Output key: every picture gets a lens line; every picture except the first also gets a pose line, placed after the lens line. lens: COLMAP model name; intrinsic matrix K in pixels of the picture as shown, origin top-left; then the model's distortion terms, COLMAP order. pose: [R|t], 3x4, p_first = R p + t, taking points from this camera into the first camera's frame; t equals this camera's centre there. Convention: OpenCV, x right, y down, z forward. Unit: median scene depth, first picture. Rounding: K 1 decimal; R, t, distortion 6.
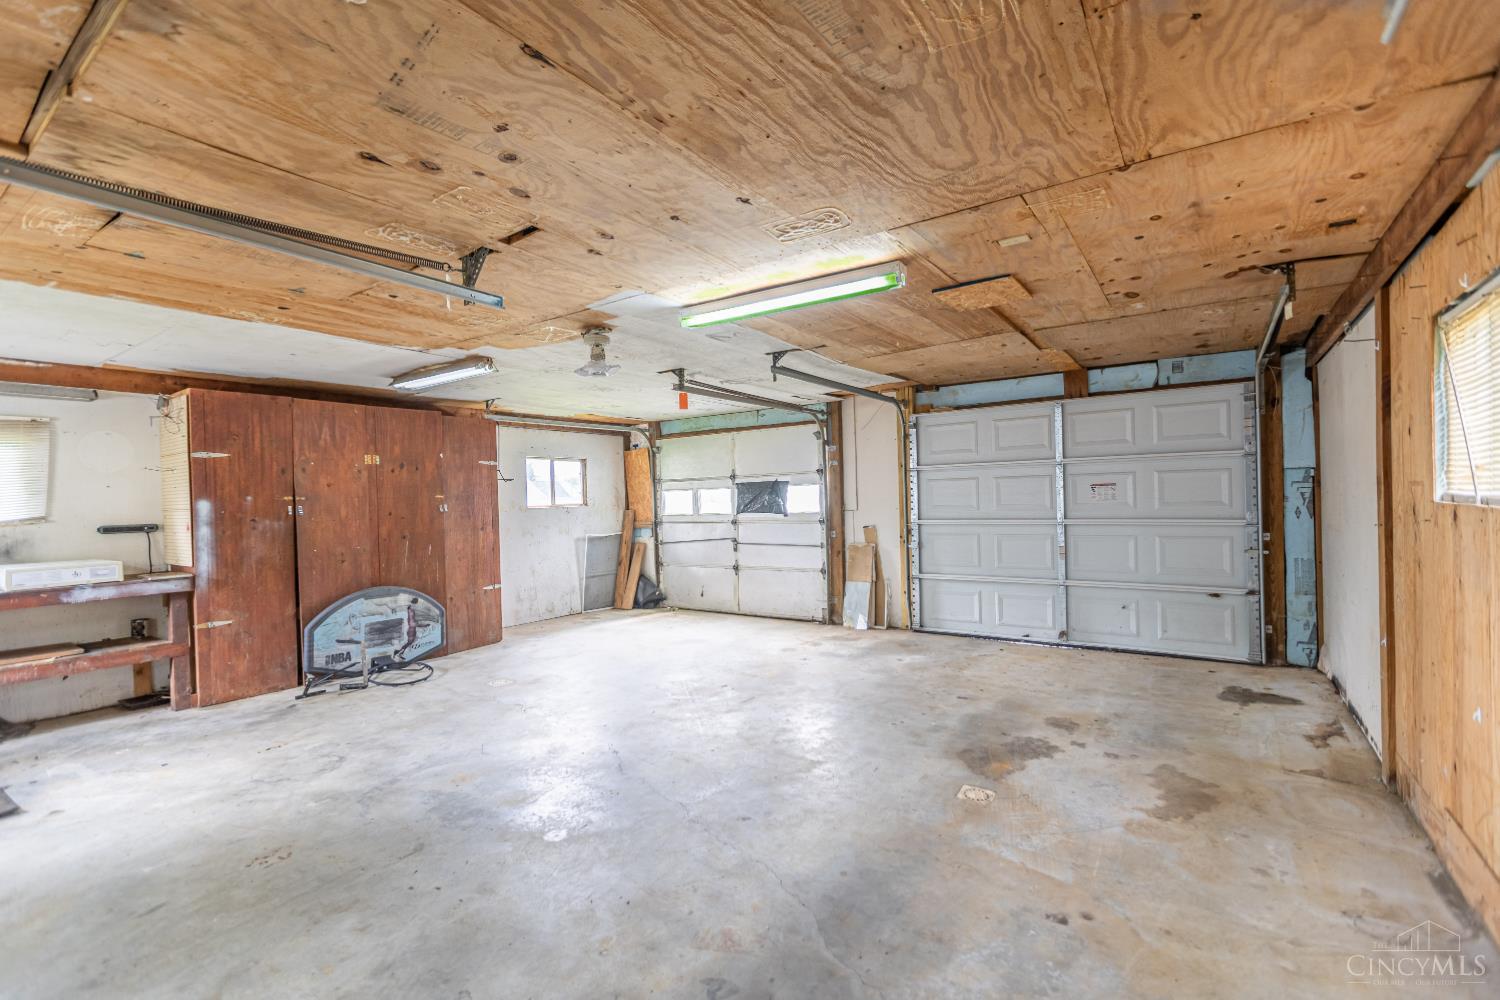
lens RADIAL K [[660.9, 0, 750.0], [0, 660.9, 500.0], [0, 0, 1]] dist [0.003084, 0.000422]
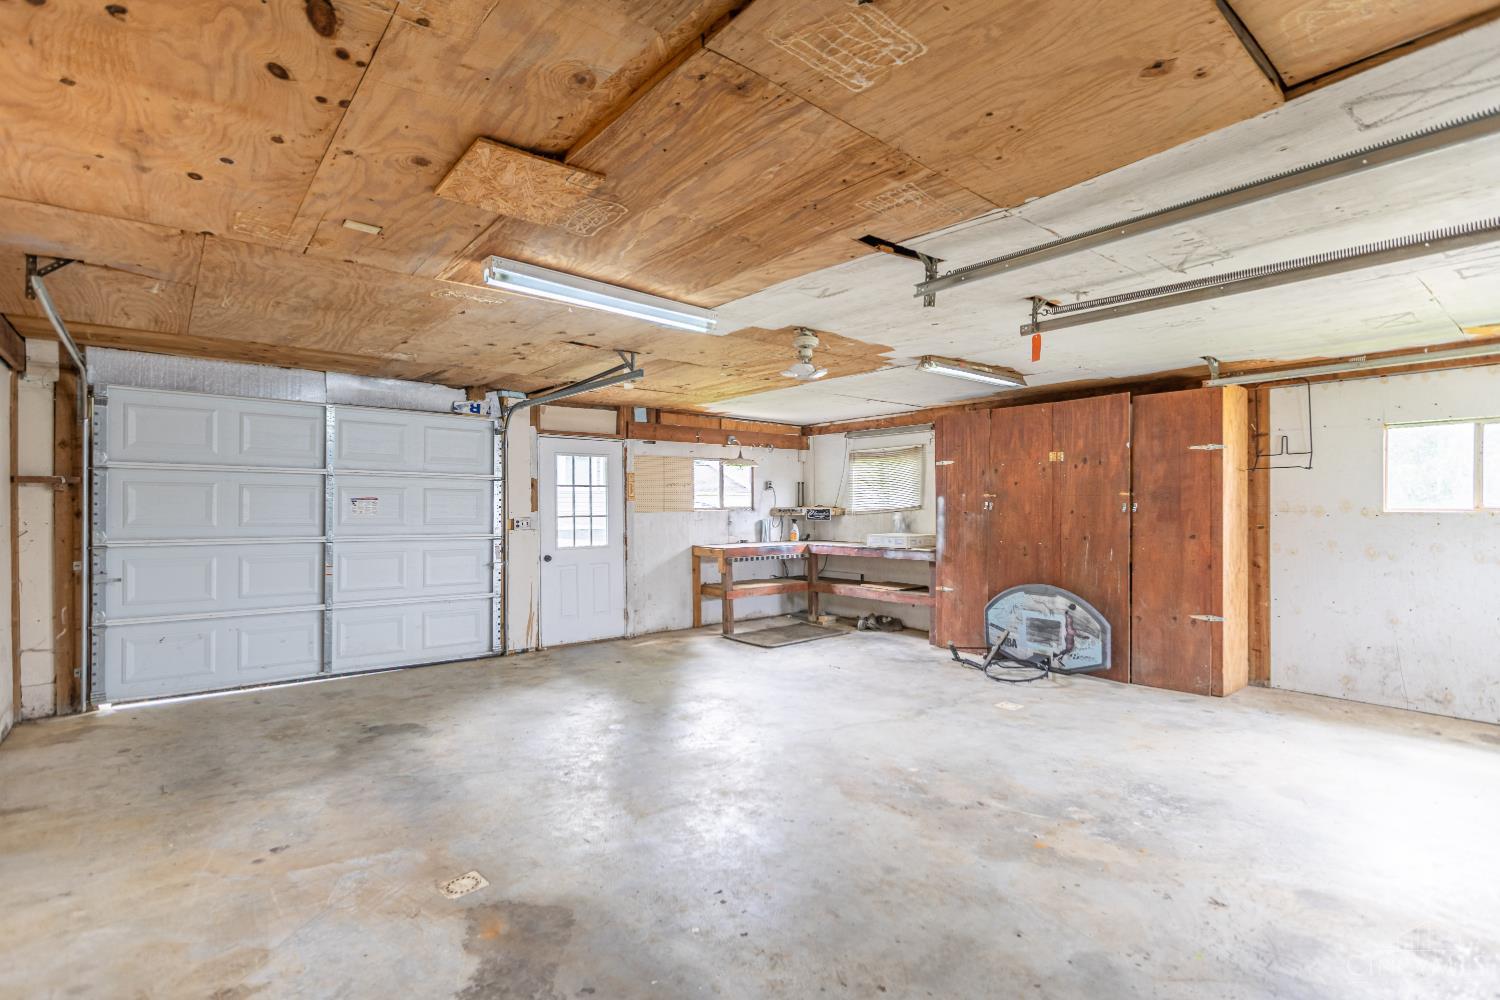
lens RADIAL K [[705.1, 0, 748.3], [0, 705.1, 508.4], [0, 0, 1]] dist [0.000935, -0.000751]
pose [[-0.259143, 0.029096, -0.965401, 0.669469], [0.005169, 0.999574, 0.028738, -0.018955], [0.965825, 0.002458, -0.259183, 0.980207]]
